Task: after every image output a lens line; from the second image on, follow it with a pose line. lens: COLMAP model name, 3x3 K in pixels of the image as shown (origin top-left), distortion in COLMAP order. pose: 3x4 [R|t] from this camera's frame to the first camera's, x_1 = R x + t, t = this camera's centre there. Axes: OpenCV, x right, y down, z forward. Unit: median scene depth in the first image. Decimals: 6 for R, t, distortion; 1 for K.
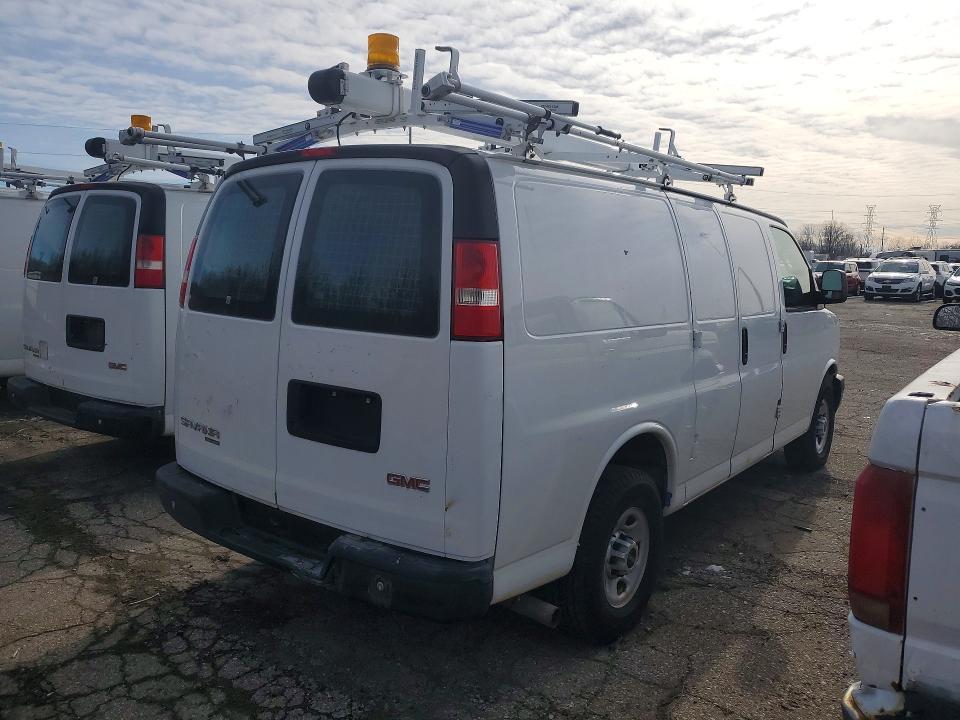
lens RADIAL K [[776.6, 0, 485.4], [0, 776.6, 344.9], [0, 0, 1]] dist [0.004993, 0.002167]
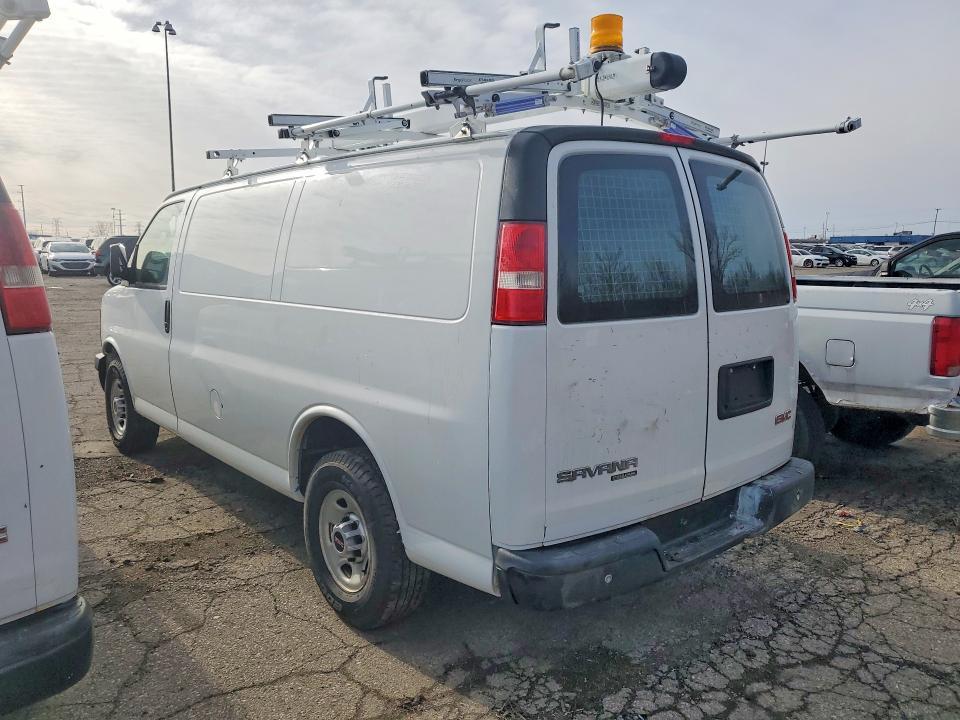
lens RADIAL K [[776.6, 0, 485.4], [0, 776.6, 344.9], [0, 0, 1]] dist [0.004993, 0.002167]
pose [[0.182234, -0.149457, 0.971830, -1.280801], [0.102208, 0.985905, 0.132456, -0.149208], [-0.977929, 0.075191, 0.194941, 1.083571]]
